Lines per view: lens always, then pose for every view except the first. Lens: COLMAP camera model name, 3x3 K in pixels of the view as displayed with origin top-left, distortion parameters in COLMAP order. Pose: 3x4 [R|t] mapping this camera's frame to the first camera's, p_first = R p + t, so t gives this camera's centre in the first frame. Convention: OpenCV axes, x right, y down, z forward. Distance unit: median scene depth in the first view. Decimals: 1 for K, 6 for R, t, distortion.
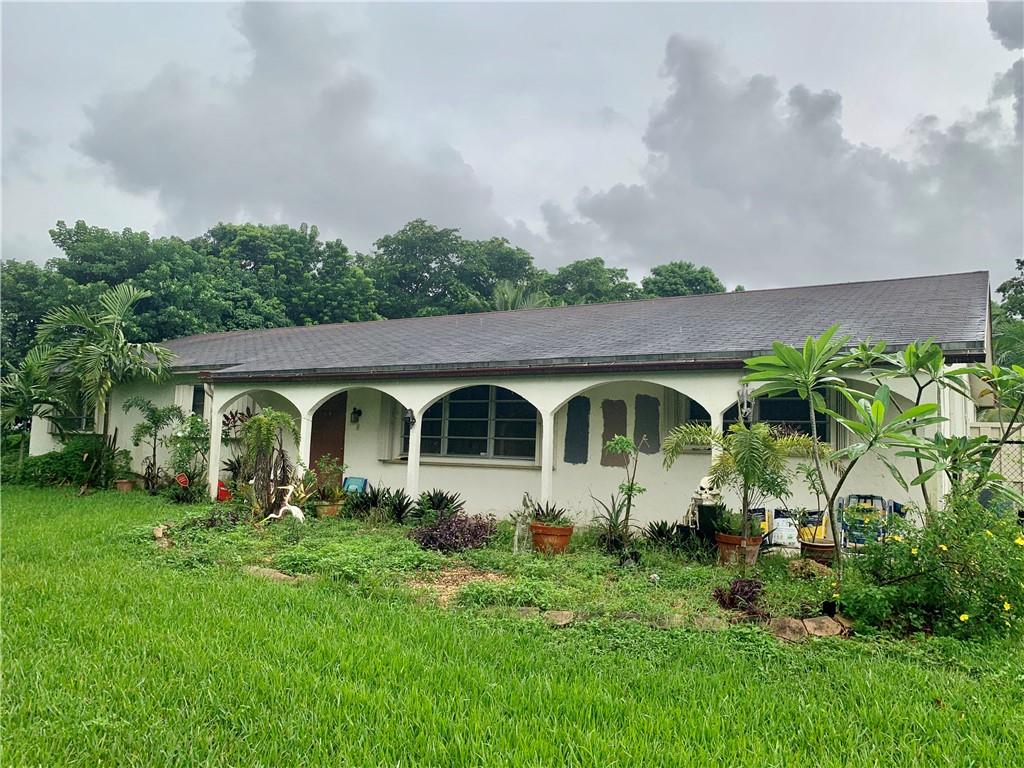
lens RADIAL K [[783.3, 0, 512.0], [0, 783.3, 384.0], [0, 0, 1]] dist [-0.013991, -0.081141]
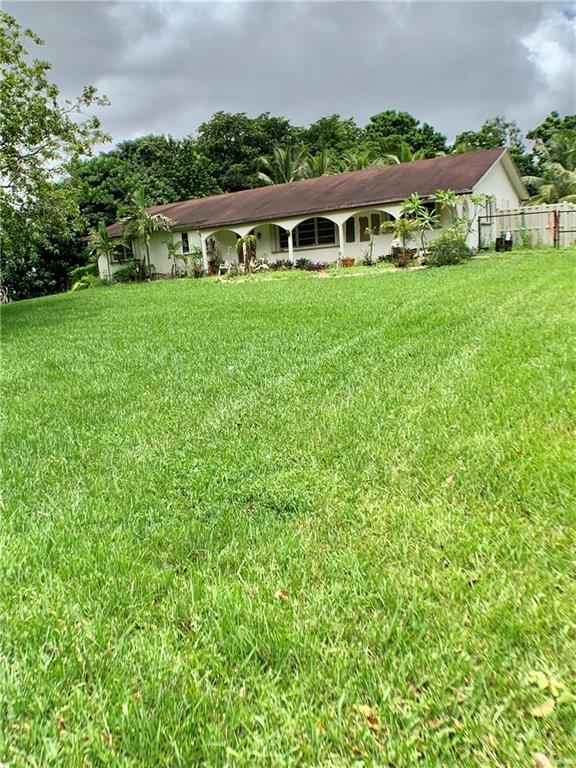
lens RADIAL K [[587.5, 0, 259.6], [0, 587.5, 401.7], [0, 0, 1]] dist [-0.013991, -0.081141]
pose [[0.992671, -0.111295, -0.047103, -0.195990], [0.120427, 0.943616, 0.308362, -0.044063], [0.010128, -0.311774, 0.950102, -1.108645]]
